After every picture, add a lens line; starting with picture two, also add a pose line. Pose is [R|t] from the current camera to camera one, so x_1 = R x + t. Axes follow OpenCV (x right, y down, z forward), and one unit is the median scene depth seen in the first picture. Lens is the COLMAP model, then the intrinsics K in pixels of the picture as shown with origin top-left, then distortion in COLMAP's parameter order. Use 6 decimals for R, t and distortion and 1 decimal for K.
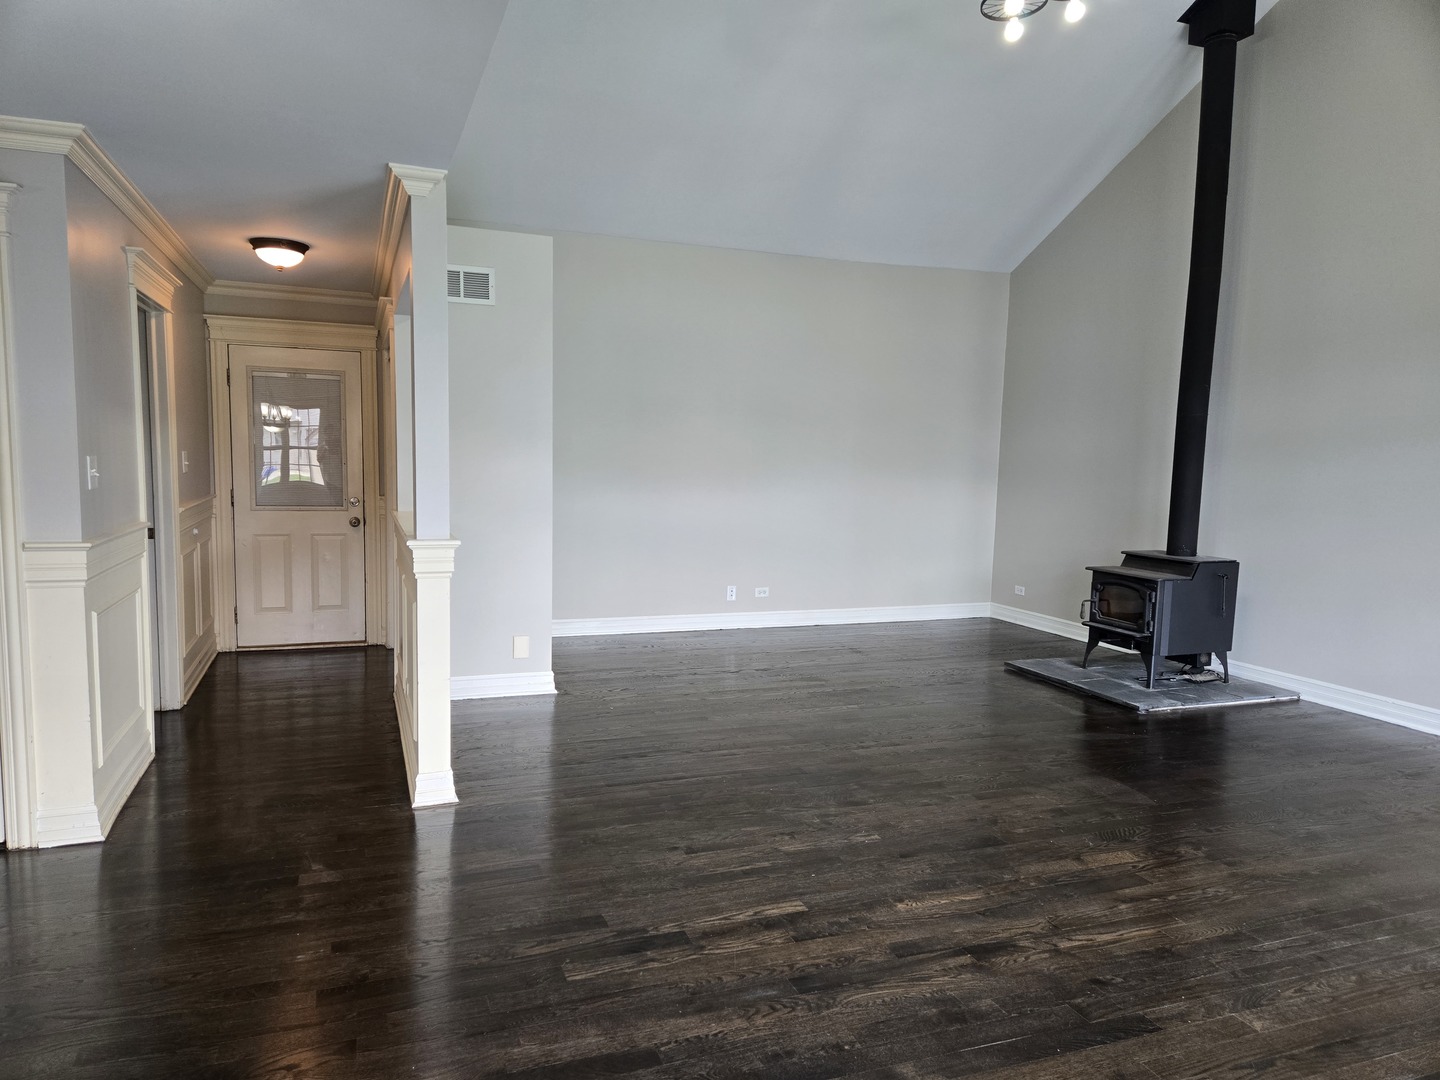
lens RADIAL K [[955.8, 0, 713.1], [0, 955.8, 544.8], [0, 0, 1]] dist [0.107079, -0.075754]
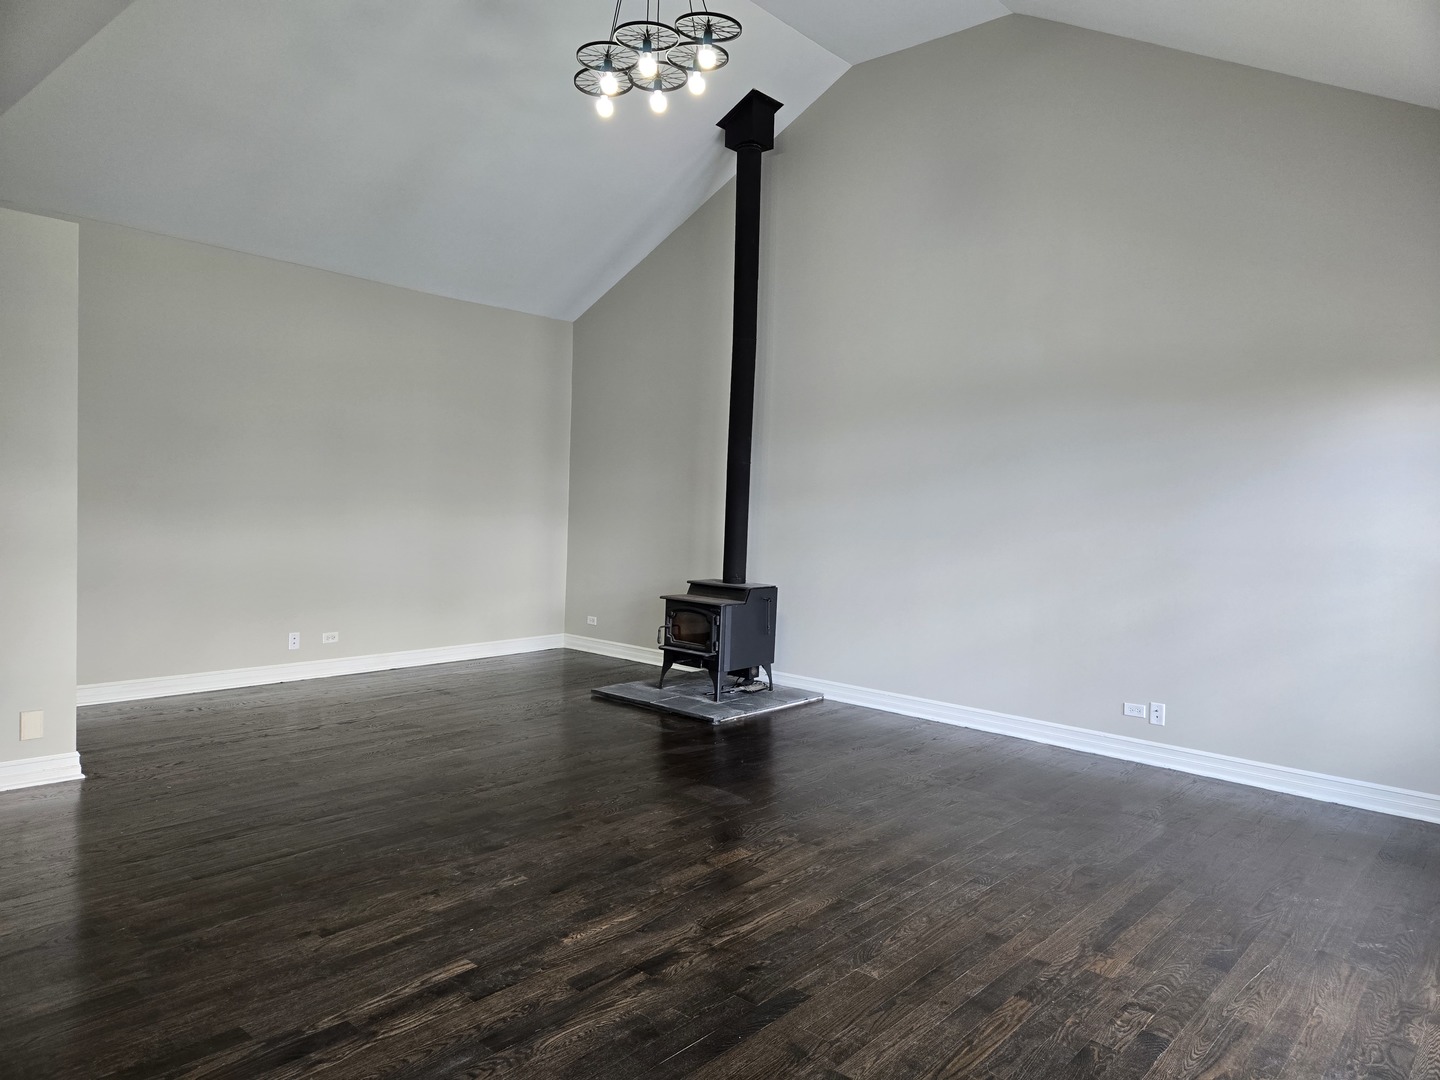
lens RADIAL K [[955.8, 0, 713.1], [0, 955.8, 544.8], [0, 0, 1]] dist [0.107079, -0.075754]
pose [[0.884790, -0.011814, 0.465840, -0.109987], [0.027504, 0.999260, -0.026897, -0.007596], [-0.465177, 0.036611, 0.884460, 0.012314]]
